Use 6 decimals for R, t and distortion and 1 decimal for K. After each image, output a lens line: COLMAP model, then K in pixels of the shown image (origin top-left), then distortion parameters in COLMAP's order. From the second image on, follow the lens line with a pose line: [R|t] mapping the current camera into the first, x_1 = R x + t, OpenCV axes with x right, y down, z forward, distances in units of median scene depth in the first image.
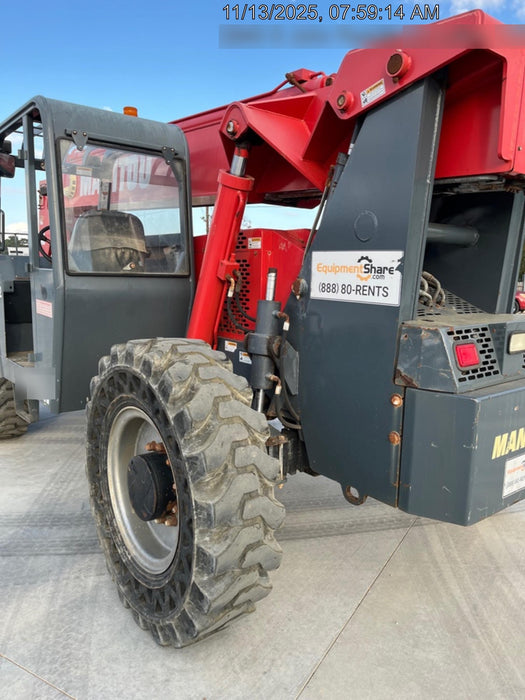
lens RADIAL K [[516.2, 0, 262.5], [0, 516.2, 350.0], [0, 0, 1]] dist [0.001710, -0.005378]
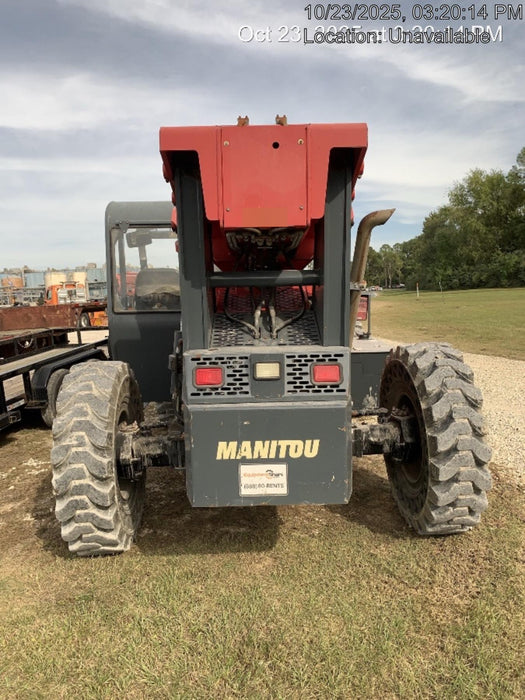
lens RADIAL K [[516.2, 0, 262.5], [0, 516.2, 350.0], [0, 0, 1]] dist [0.001710, -0.005378]
pose [[0.801371, 0.029748, -0.597427, 1.025045], [-0.055453, 0.998156, -0.024682, -0.025916], [0.595591, 0.052909, 0.801543, 0.026434]]
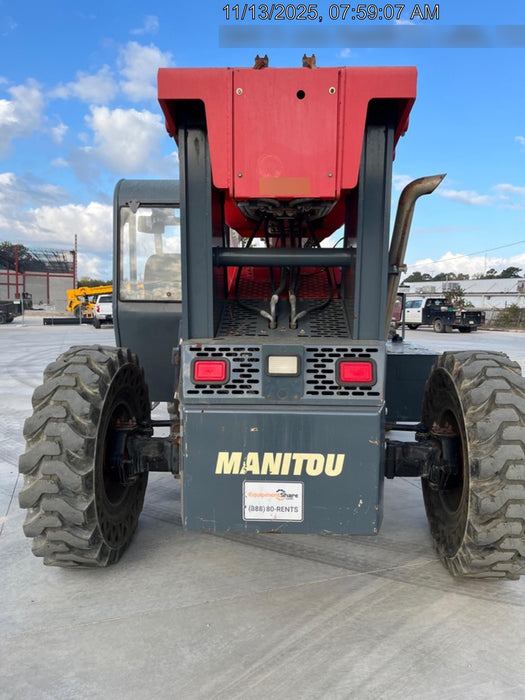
lens RADIAL K [[516.2, 0, 262.5], [0, 516.2, 350.0], [0, 0, 1]] dist [0.001710, -0.005378]
pose [[0.768724, 0.047396, -0.637823, 0.922223], [-0.086318, 0.995815, -0.030035, -0.008086], [0.633730, 0.078144, 0.769597, 0.199766]]
